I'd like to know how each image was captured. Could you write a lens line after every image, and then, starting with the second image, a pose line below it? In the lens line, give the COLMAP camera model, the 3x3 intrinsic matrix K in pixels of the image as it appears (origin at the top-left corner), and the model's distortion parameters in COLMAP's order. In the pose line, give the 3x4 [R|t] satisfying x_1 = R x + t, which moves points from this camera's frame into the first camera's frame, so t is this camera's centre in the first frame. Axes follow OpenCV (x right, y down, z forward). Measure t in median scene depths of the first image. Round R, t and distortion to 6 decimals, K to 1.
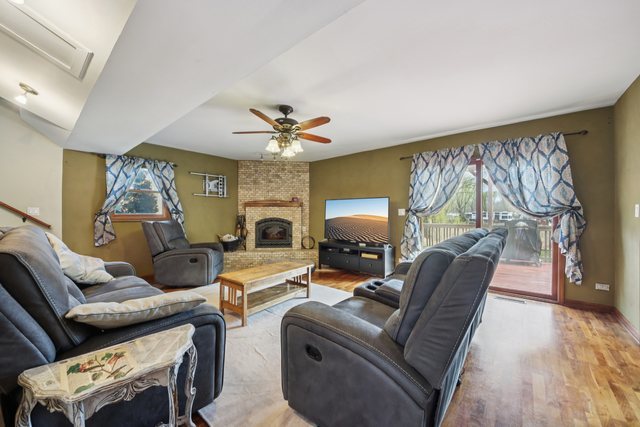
lens RADIAL K [[238.9, 0, 320.4], [0, 238.9, 215.4], [0, 0, 1]] dist [-0.011508, -0.000330]
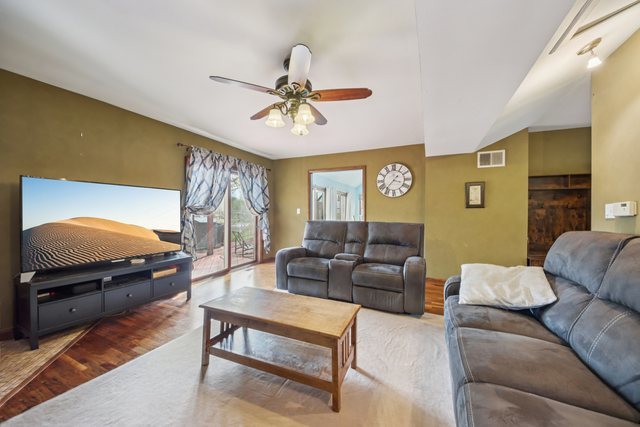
lens RADIAL K [[238.9, 0, 319.8], [0, 238.9, 212.6], [0, 0, 1]] dist [-0.011508, -0.000330]
pose [[-0.281411, -0.005092, 0.959574, -0.674220], [-0.003413, 0.999985, 0.004306, -0.010071], [-0.959581, -0.002063, -0.281425, 0.883593]]
